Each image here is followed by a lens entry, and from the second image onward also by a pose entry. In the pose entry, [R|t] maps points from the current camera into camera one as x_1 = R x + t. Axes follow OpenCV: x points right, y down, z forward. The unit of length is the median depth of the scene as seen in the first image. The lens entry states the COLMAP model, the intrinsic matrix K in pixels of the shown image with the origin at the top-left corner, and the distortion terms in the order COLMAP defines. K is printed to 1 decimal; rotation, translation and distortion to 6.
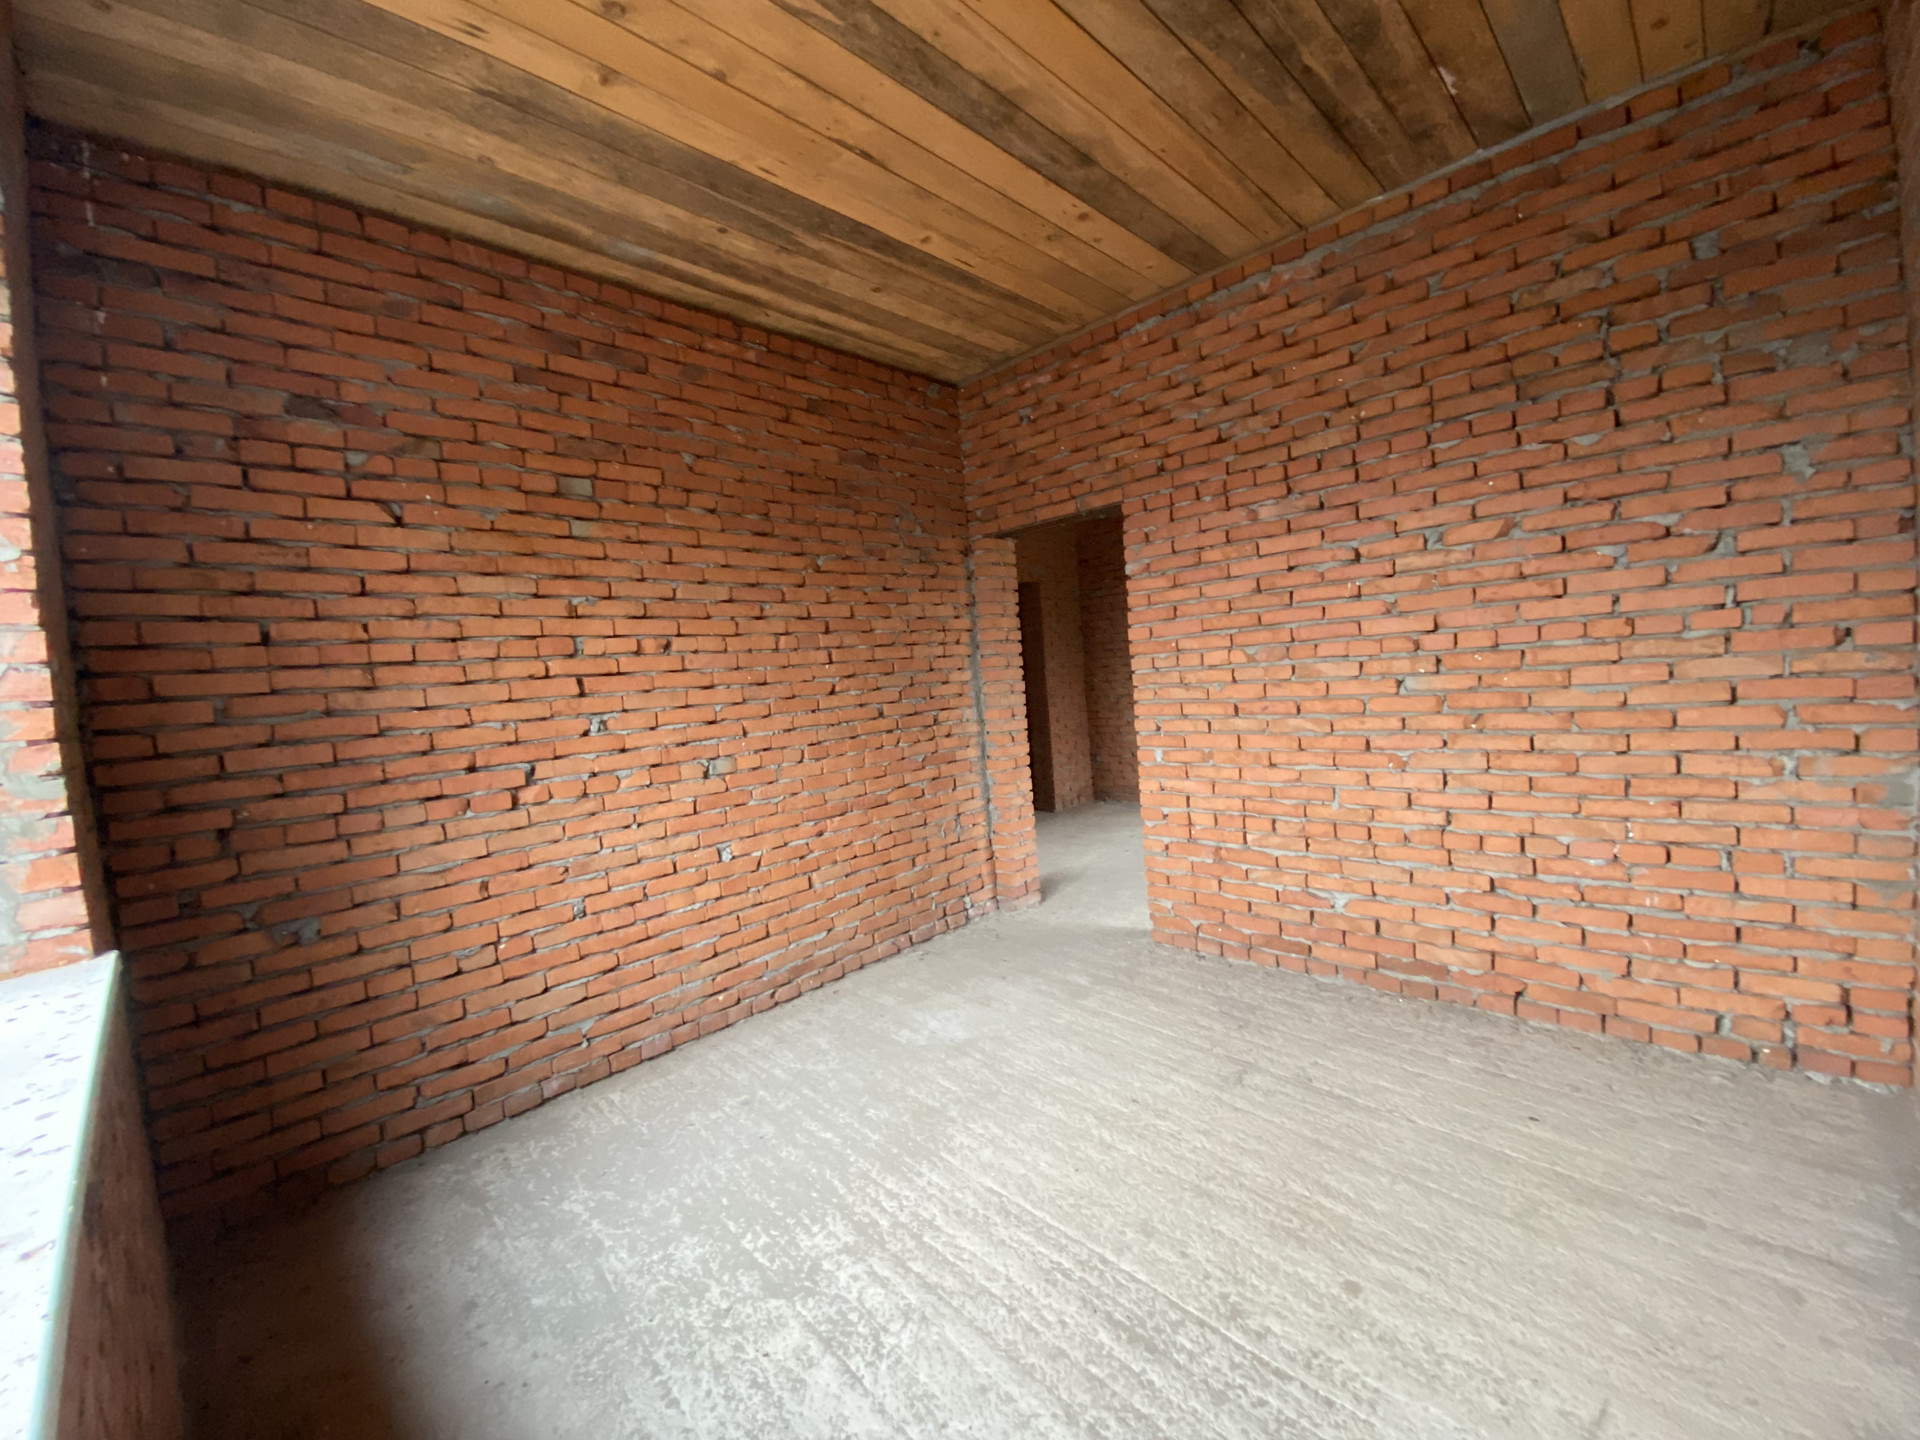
lens RADIAL K [[774.1, 0, 957.1], [0, 774.1, 719.7], [0, 0, 1]] dist [0.024857, -0.021867]
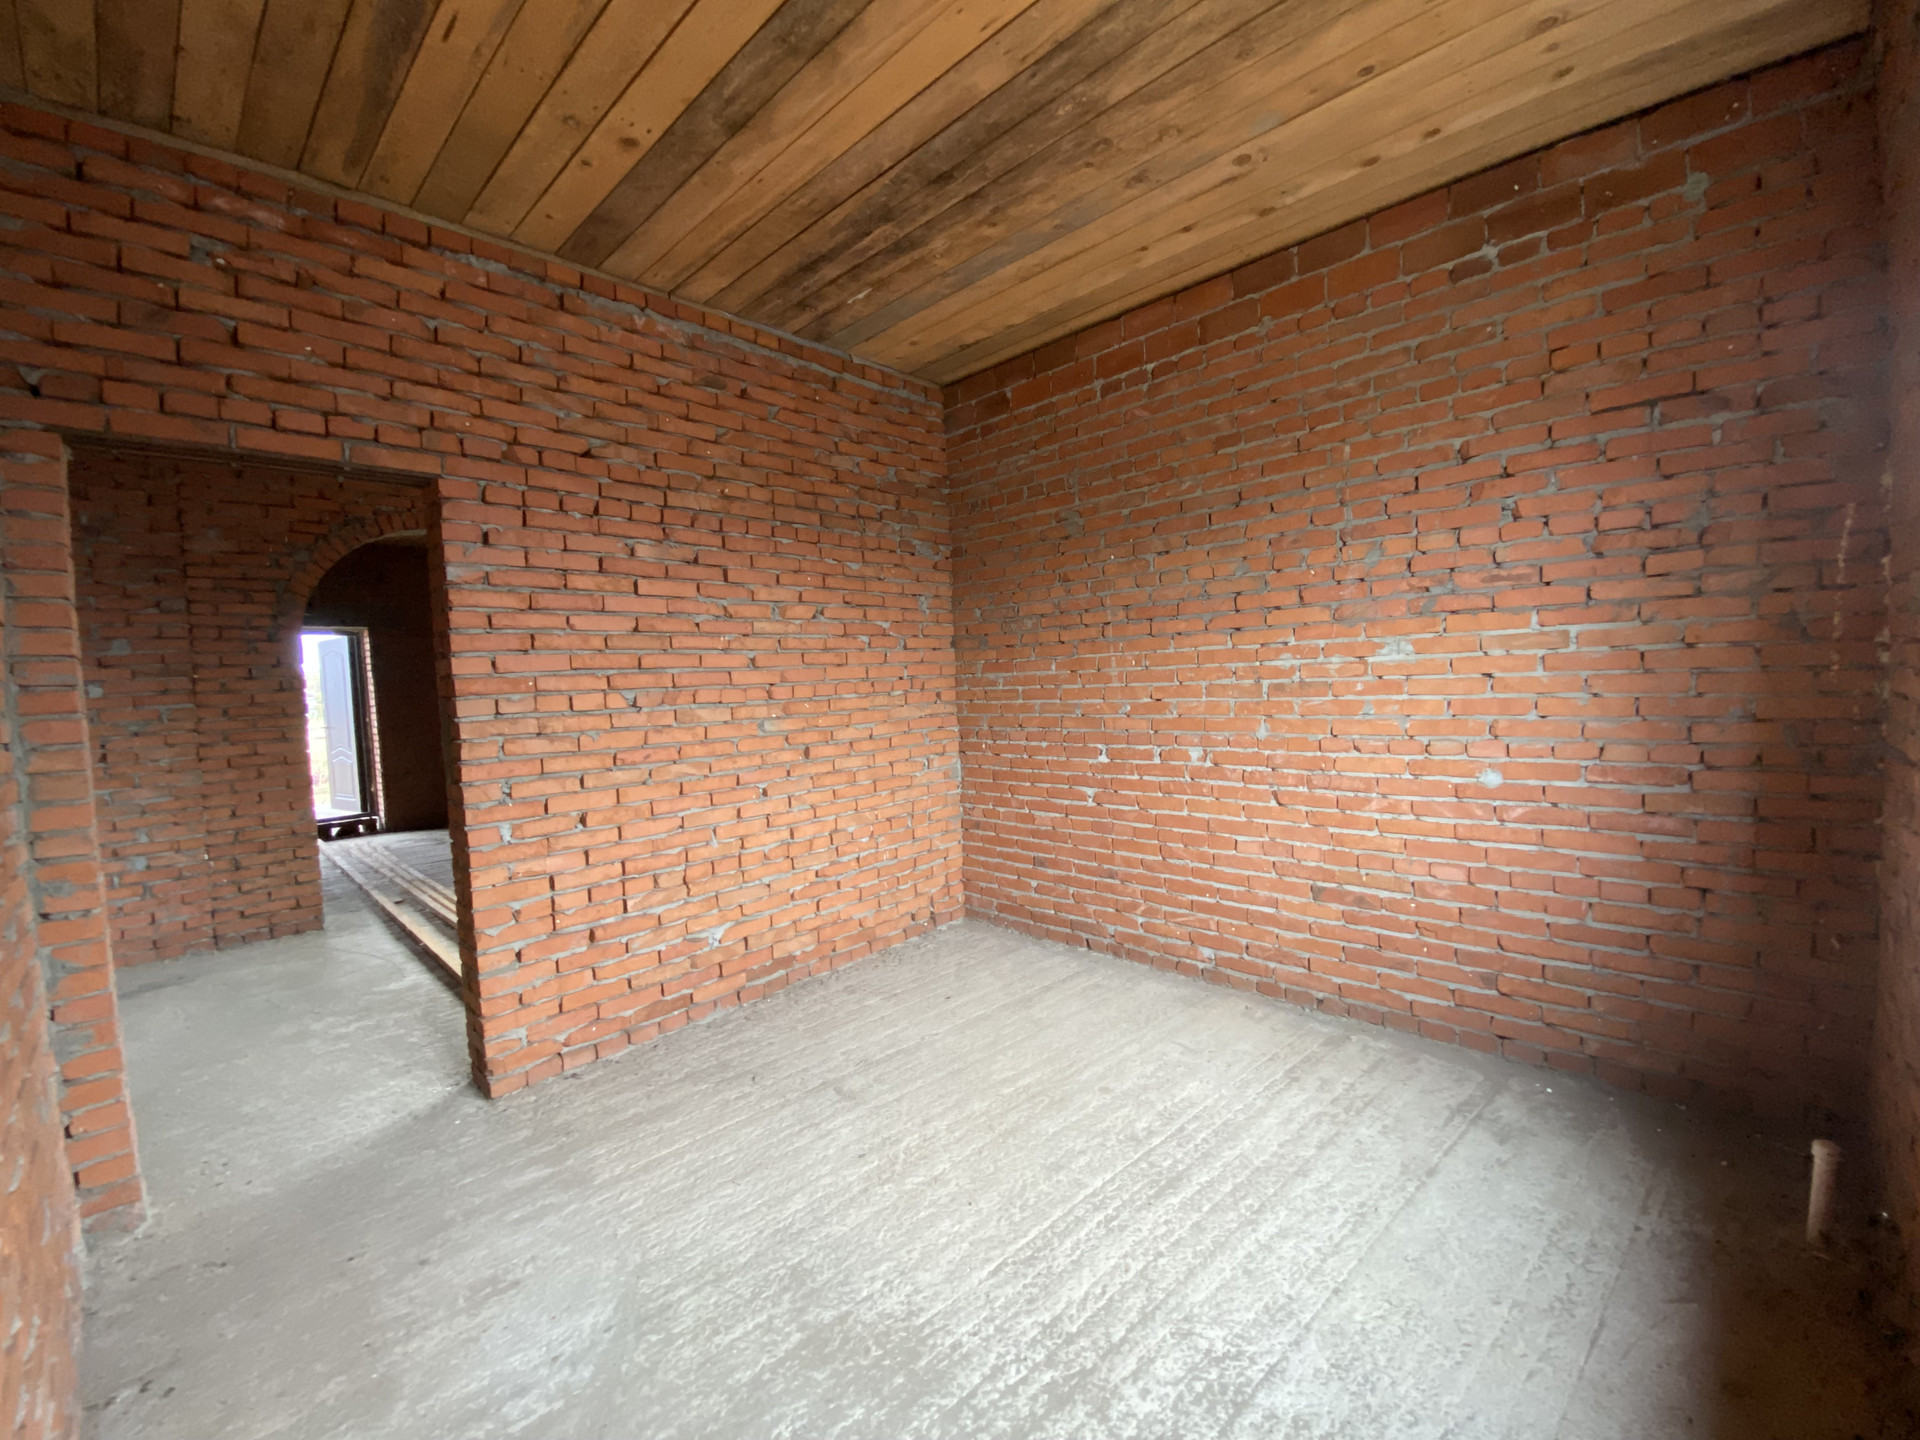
lens RADIAL K [[774.1, 0, 960.8], [0, 774.1, 717.5], [0, 0, 1]] dist [0.024857, -0.021867]
pose [[-0.006351, 0.024726, 0.999674, -0.627552], [0.102946, 0.994399, -0.023941, -0.000293], [-0.994667, 0.102760, -0.008860, 0.725051]]
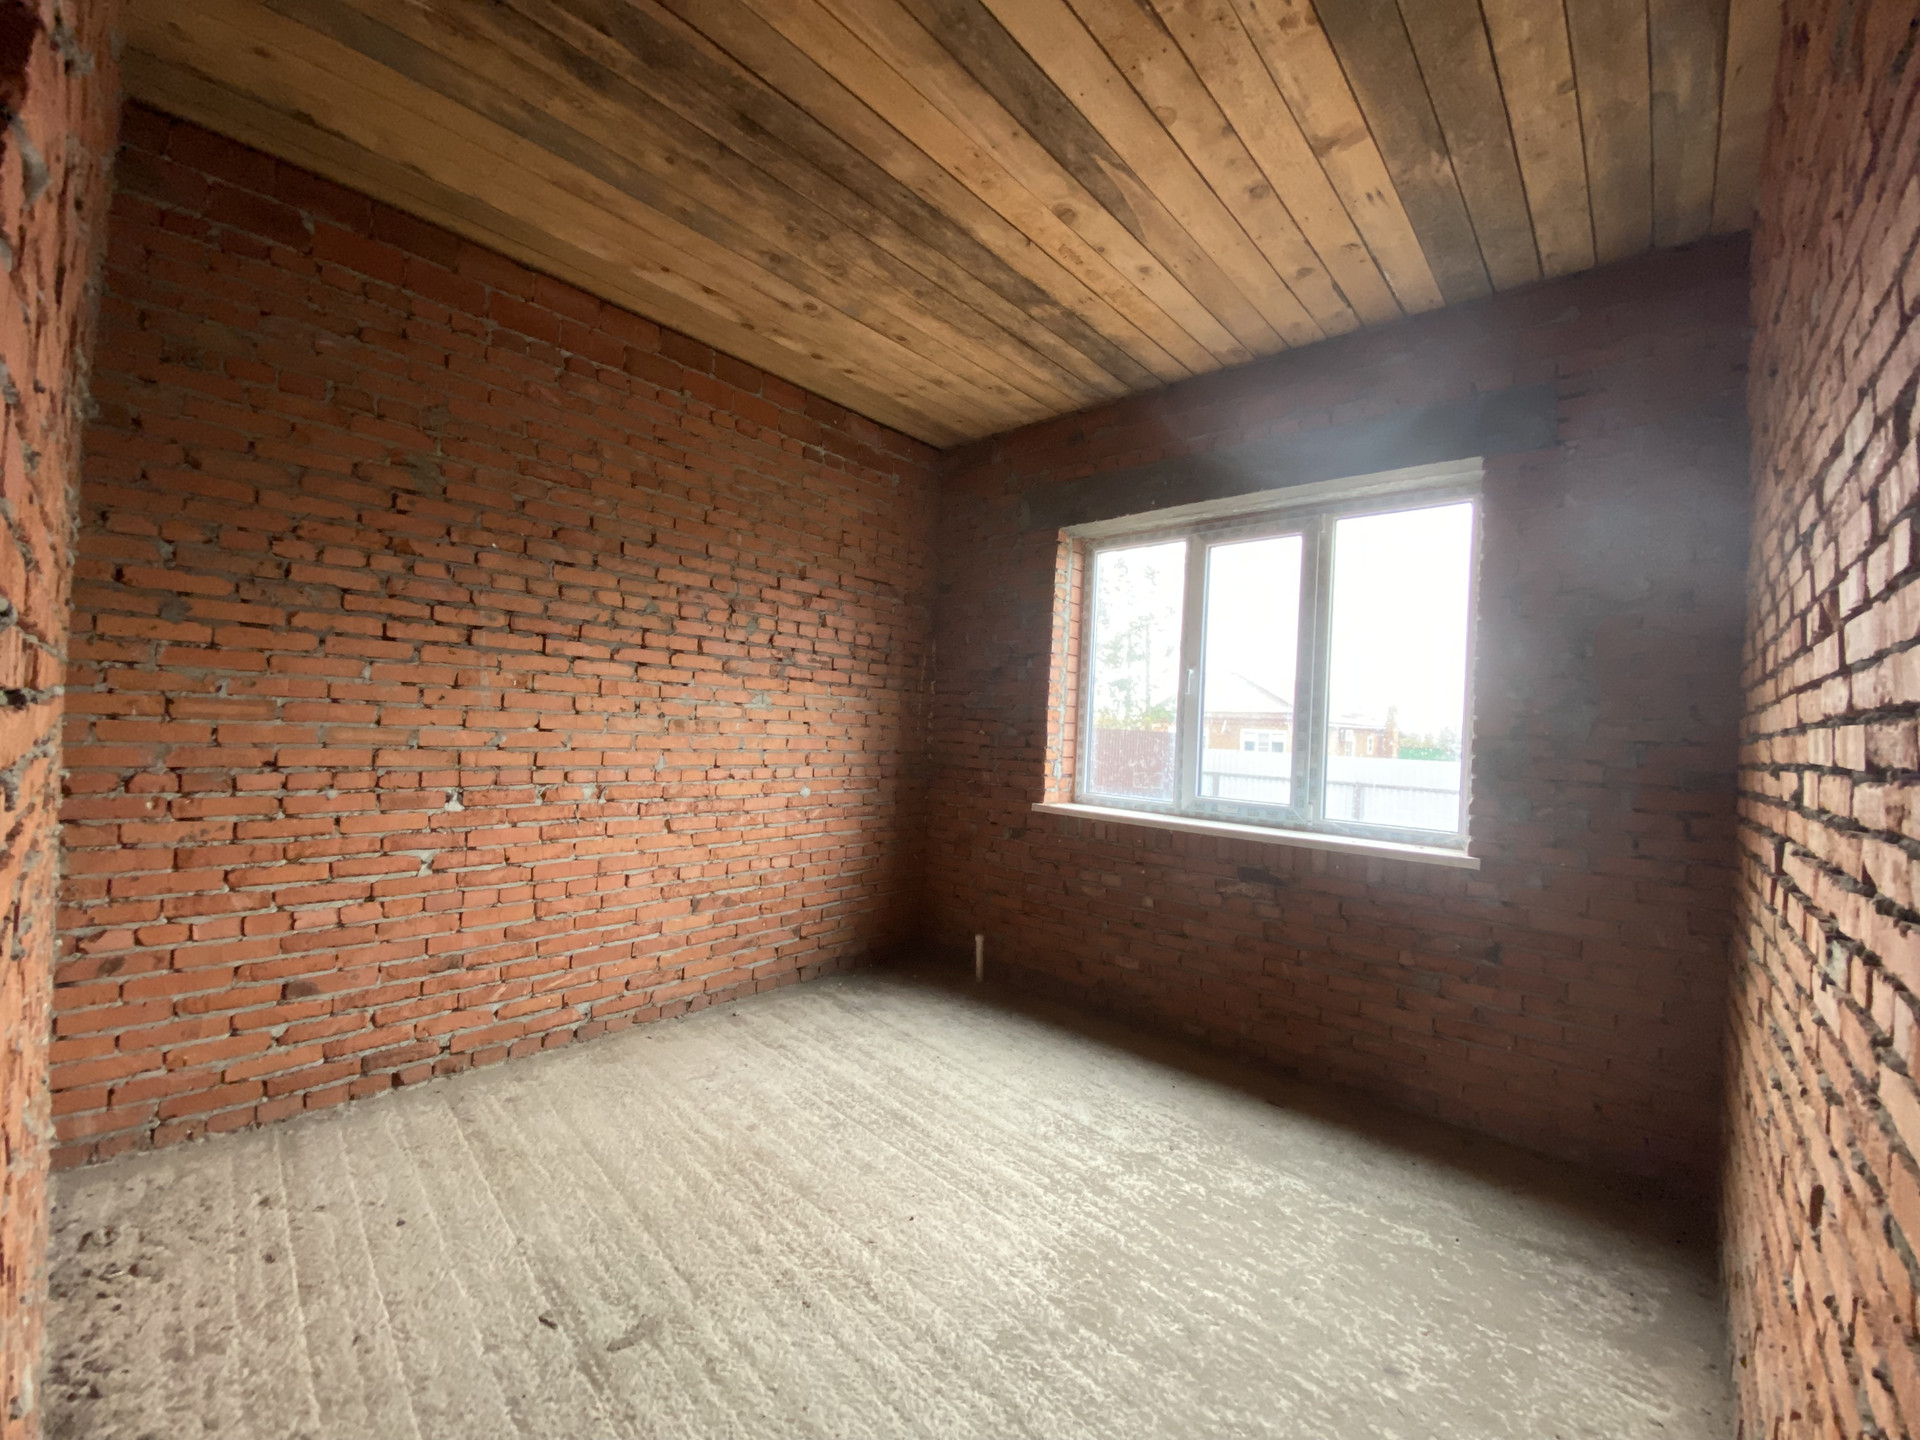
lens RADIAL K [[774.1, 0, 957.6], [0, 774.1, 717.1], [0, 0, 1]] dist [0.024857, -0.021867]
pose [[-0.998548, 0.030952, -0.044081, 0.088819], [0.028772, 0.998371, 0.049266, -0.079357], [0.045534, 0.047927, -0.997812, 1.480484]]
